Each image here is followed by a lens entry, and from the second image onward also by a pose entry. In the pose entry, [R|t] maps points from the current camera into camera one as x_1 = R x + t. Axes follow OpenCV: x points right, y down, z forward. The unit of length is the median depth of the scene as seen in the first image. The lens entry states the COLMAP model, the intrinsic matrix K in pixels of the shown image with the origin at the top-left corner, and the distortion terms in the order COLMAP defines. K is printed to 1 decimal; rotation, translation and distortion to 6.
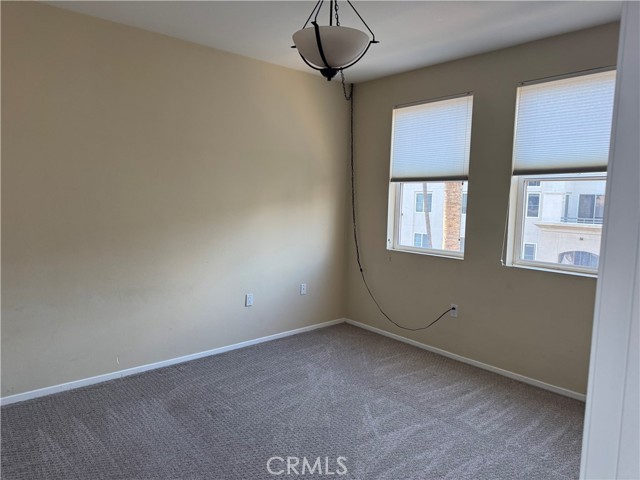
lens RADIAL K [[454.2, 0, 321.3], [0, 454.2, 240.6], [0, 0, 1]] dist [0.089253, -0.125279]
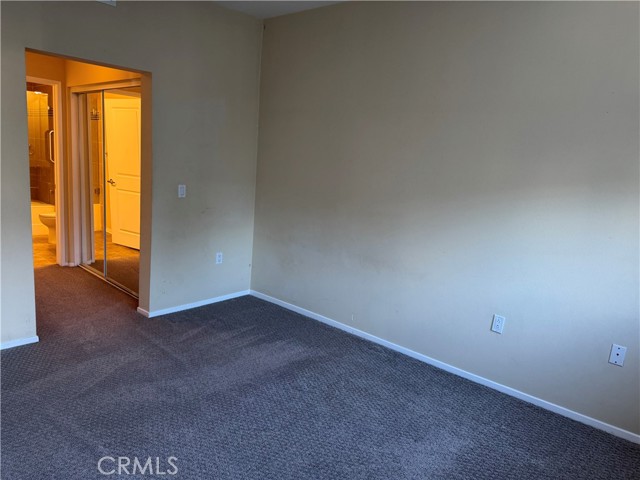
lens RADIAL K [[454.2, 0, 321.3], [0, 454.2, 240.6], [0, 0, 1]] dist [0.089253, -0.125279]
pose [[0.115542, 0.161798, -0.980036, 0.548507], [-0.172256, 0.974959, 0.140652, -0.051637], [0.978253, 0.152565, 0.140520, 0.719561]]
